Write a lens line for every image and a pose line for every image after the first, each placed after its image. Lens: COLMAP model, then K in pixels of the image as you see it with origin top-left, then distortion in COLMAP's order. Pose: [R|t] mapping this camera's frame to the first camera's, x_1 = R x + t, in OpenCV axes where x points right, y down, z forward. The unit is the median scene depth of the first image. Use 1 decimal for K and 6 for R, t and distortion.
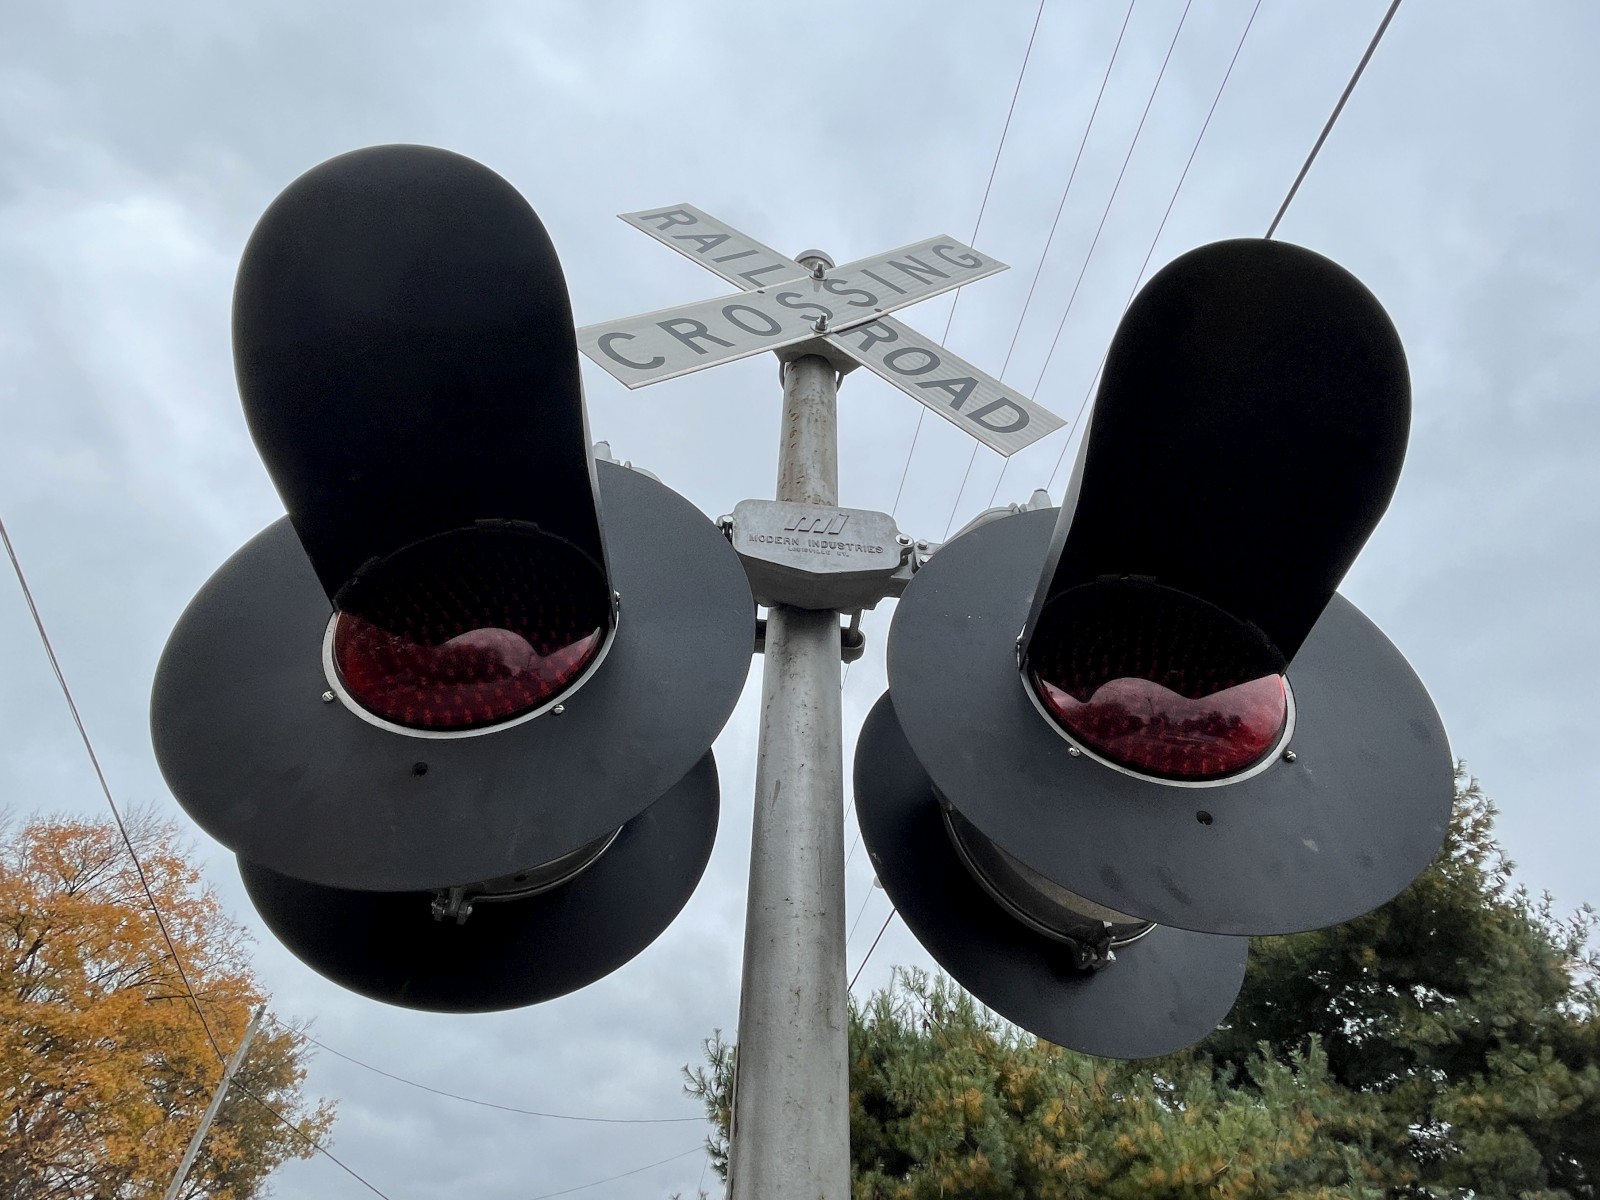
lens RADIAL K [[814.7, 0, 806.2], [0, 814.7, 612.4], [0, 0, 1]] dist [-0.000783, -0.001650]
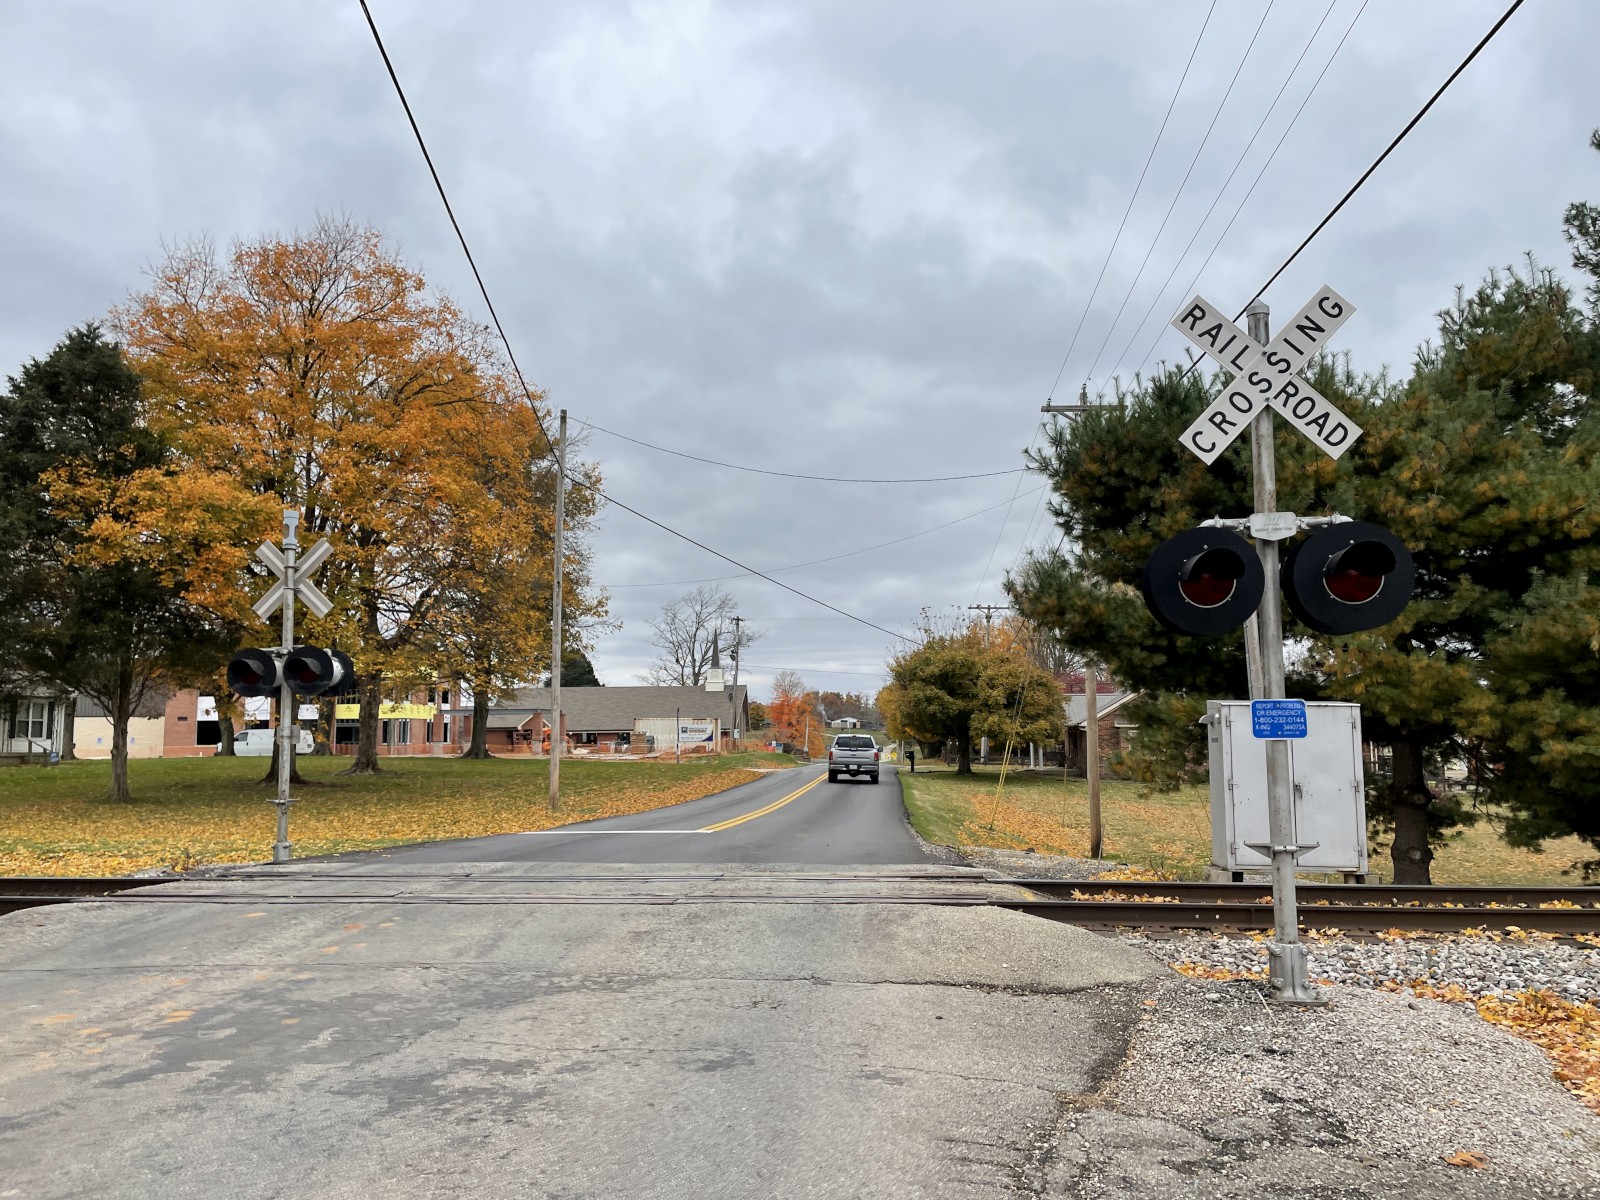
lens RADIAL K [[1197.4, 0, 790.9], [0, 1197.4, 603.2], [0, 0, 1]] dist [0.076379, -0.091639]
pose [[0.966510, -0.048321, -0.252037, -0.076101], [0.200267, 0.756137, 0.623017, -0.380877], [0.160470, -0.652627, 0.740491, -0.381080]]
